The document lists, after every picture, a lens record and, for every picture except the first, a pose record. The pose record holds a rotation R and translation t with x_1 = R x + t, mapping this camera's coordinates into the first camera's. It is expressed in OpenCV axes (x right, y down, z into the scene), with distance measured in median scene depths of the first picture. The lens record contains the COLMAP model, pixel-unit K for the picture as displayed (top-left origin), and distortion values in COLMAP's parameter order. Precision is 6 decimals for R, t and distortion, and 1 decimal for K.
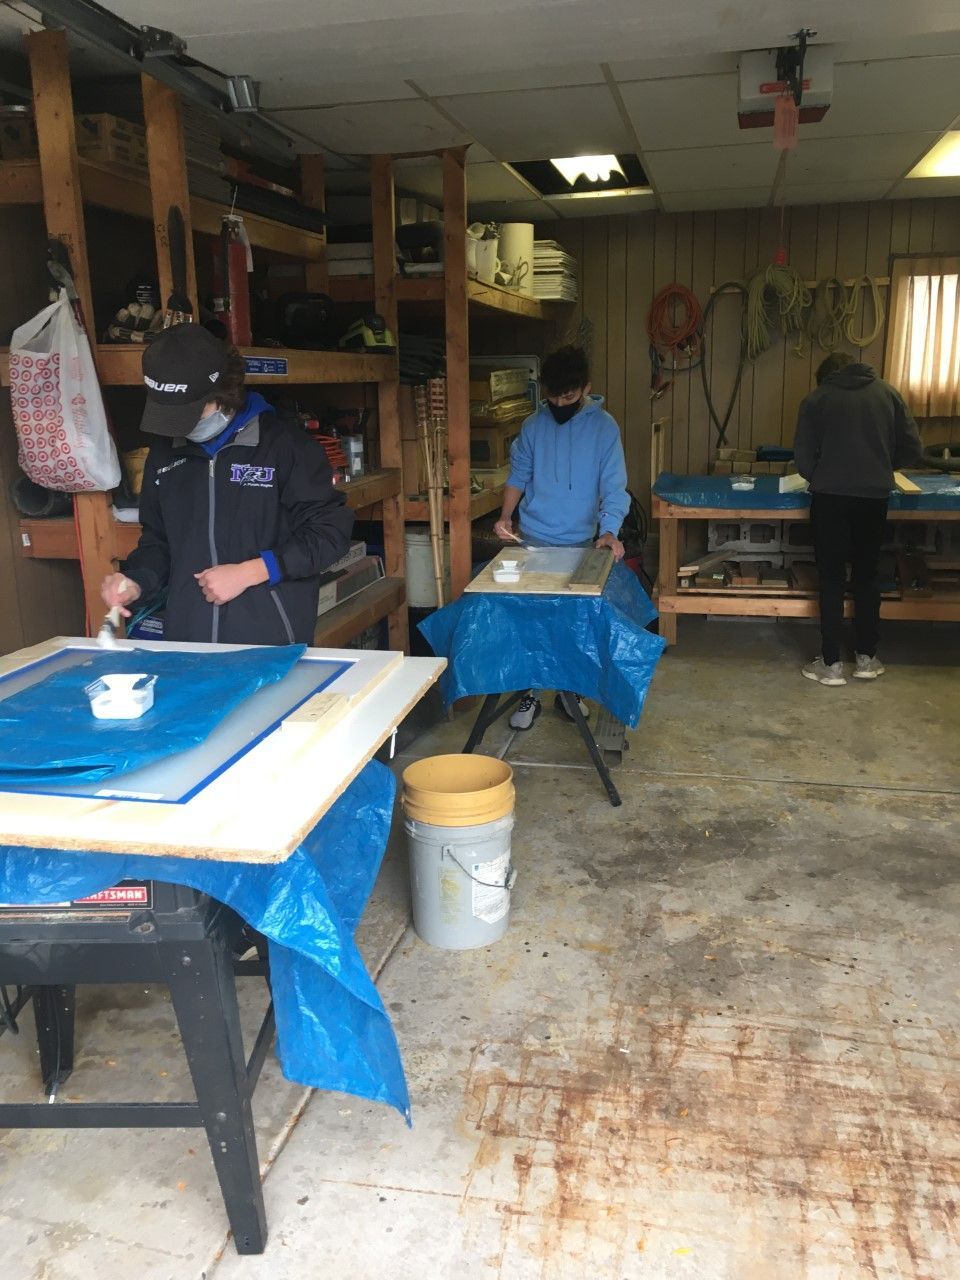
lens RADIAL K [[1101.1, 0, 471.5], [0, 1101.1, 632.9], [0, 0, 1]] dist [0.100457, -0.135660]
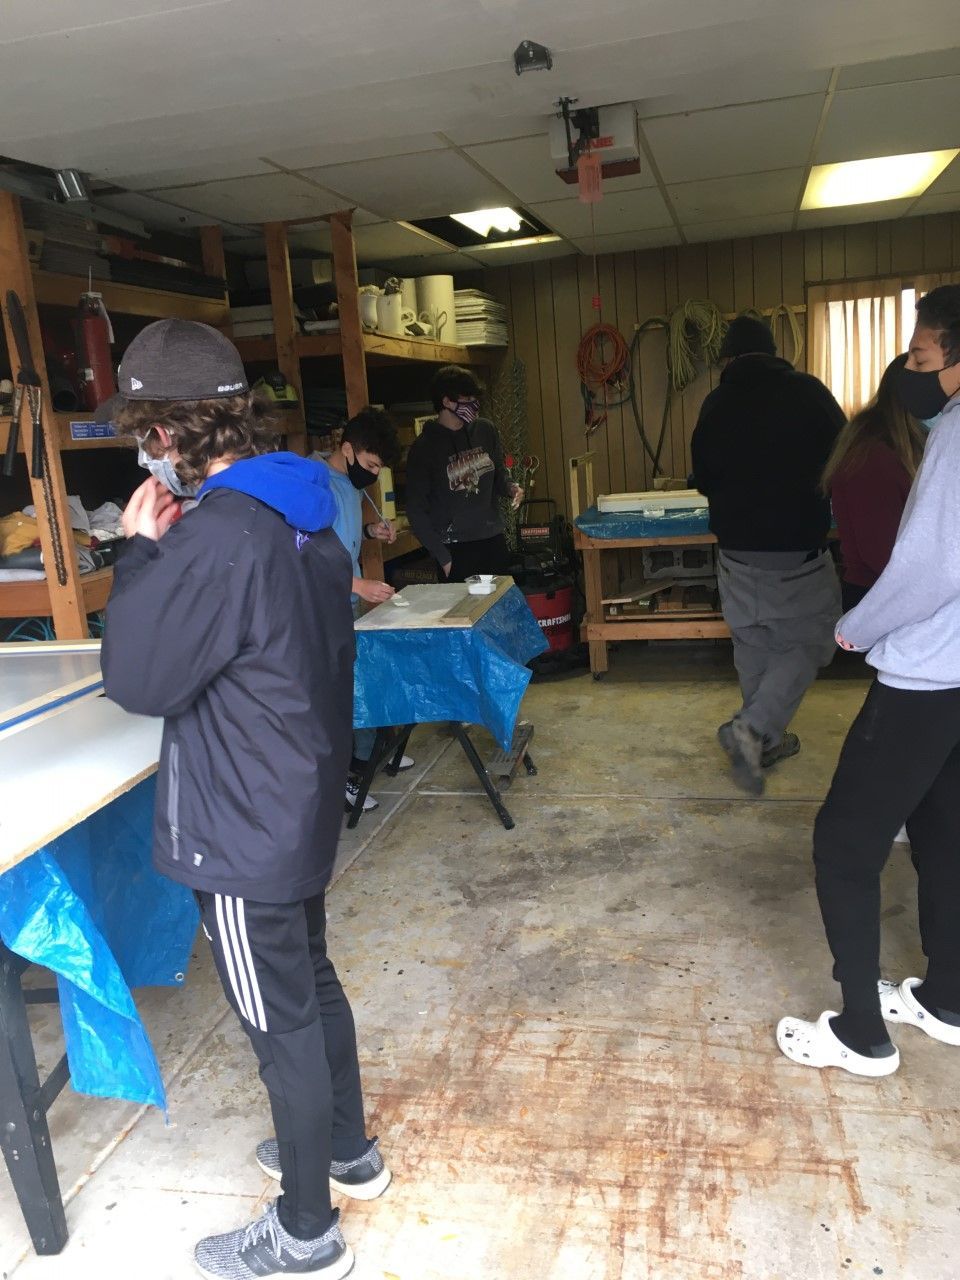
lens RADIAL K [[1101.1, 0, 471.5], [0, 1101.1, 632.9], [0, 0, 1]] dist [0.100457, -0.135660]
pose [[0.998132, -0.051590, -0.032741, 0.188071], [0.050413, 0.998086, -0.035817, 0.011178], [0.034526, 0.034099, 0.998822, -0.057024]]
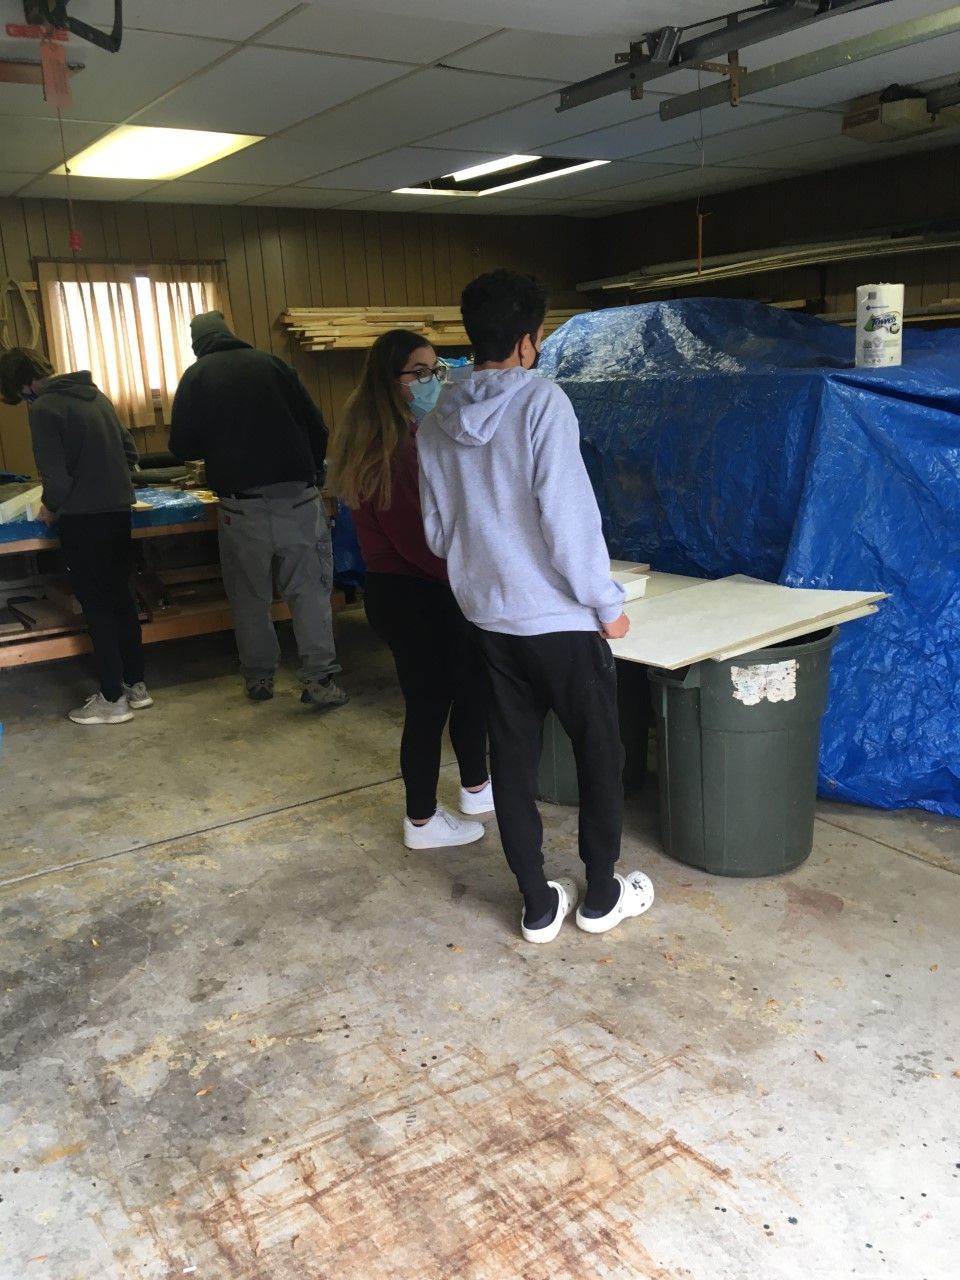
lens RADIAL K [[1105.0, 0, 477.9], [0, 1105.0, 630.9], [0, 0, 1]] dist [0.079142, -0.105105]
pose [[0.693282, -0.181488, 0.697440, -0.157799], [0.192441, 0.979250, 0.063526, -0.052695], [-0.694497, 0.090175, 0.713822, 0.248997]]
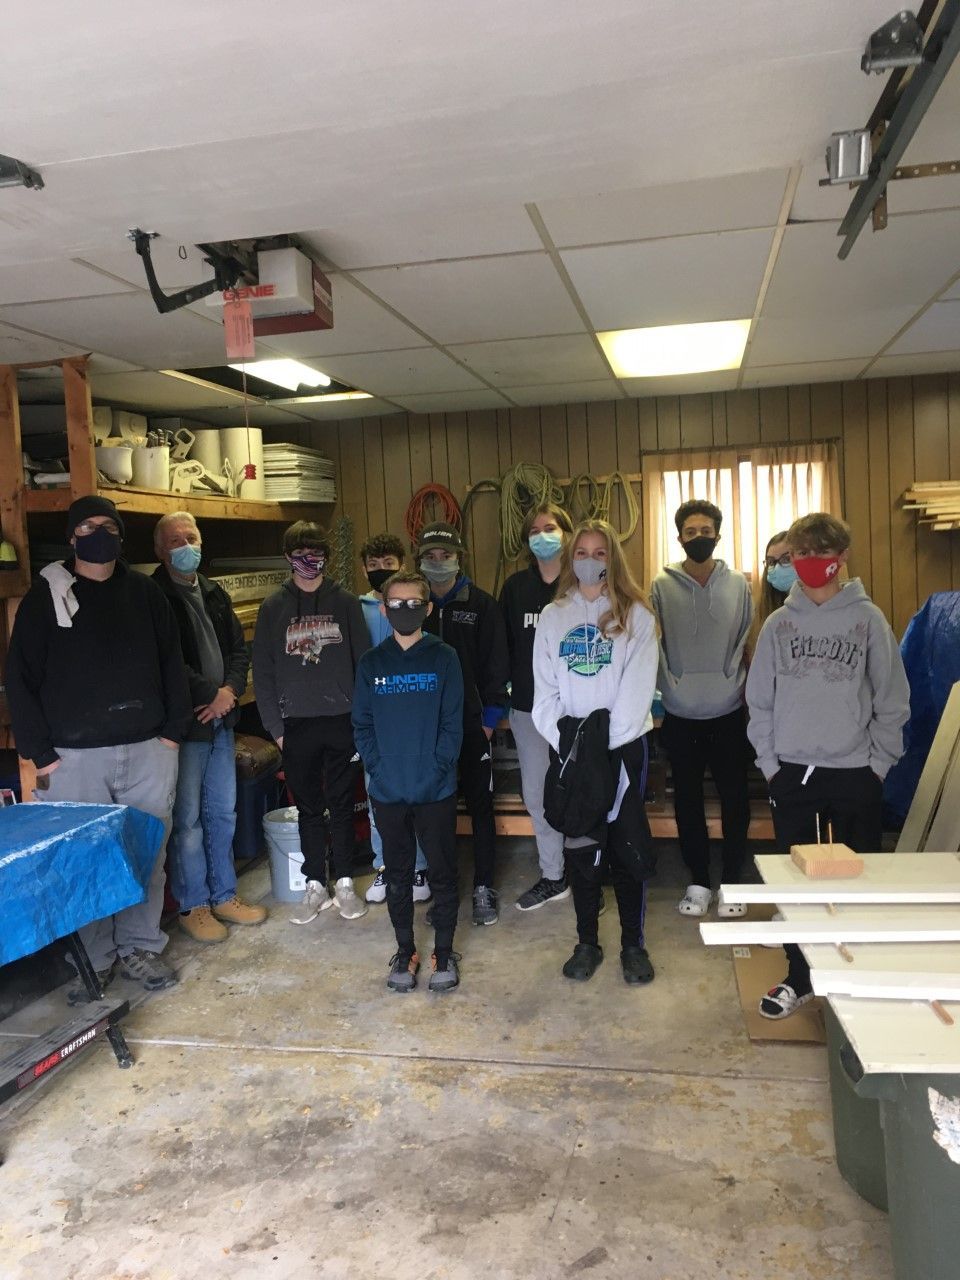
lens RADIAL K [[1096.2, 0, 472.4], [0, 1096.2, 632.2], [0, 0, 1]] dist [0.093173, -0.122374]
pose [[0.999602, -0.026071, 0.010732, 0.470264], [0.027447, 0.986904, -0.158955, -0.070474], [-0.006448, 0.159186, 0.987228, 0.162363]]
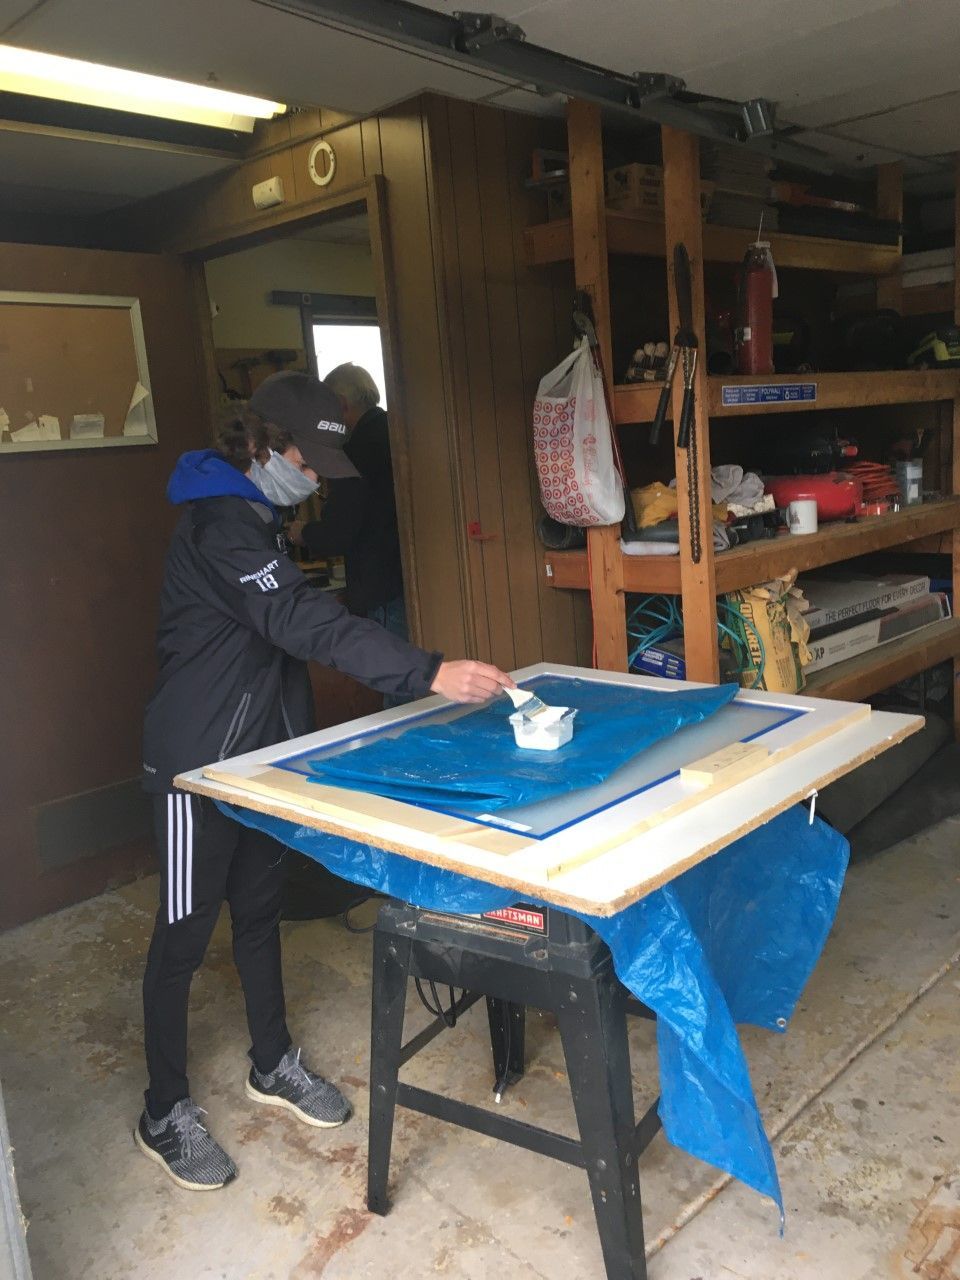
lens RADIAL K [[1096.2, 0, 472.4], [0, 1096.2, 632.2], [0, 0, 1]] dist [0.093173, -0.122374]
pose [[0.847218, 0.050944, -0.528797, 0.115135], [-0.064053, 0.997925, -0.006484, -0.012943], [0.527370, 0.039365, 0.848723, 0.063108]]
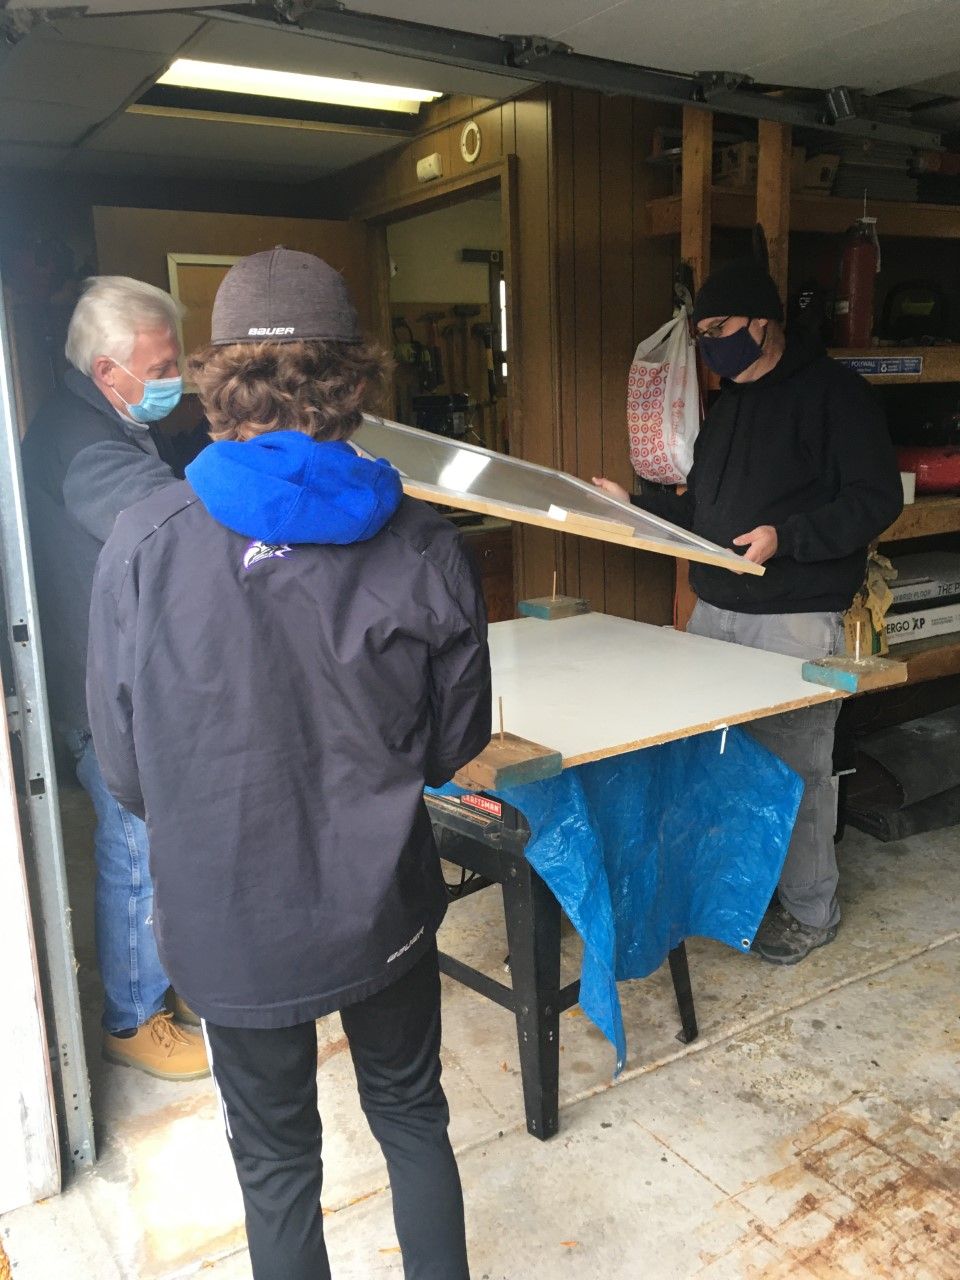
lens RADIAL K [[1107.1, 0, 480.3], [0, 1107.1, 629.6], [0, 0, 1]] dist [0.079220, -0.104339]
pose [[0.691588, 0.148806, -0.706797, 0.349912], [-0.145801, 0.987165, 0.065169, -0.025854], [0.707423, 0.057982, 0.704408, 0.070301]]
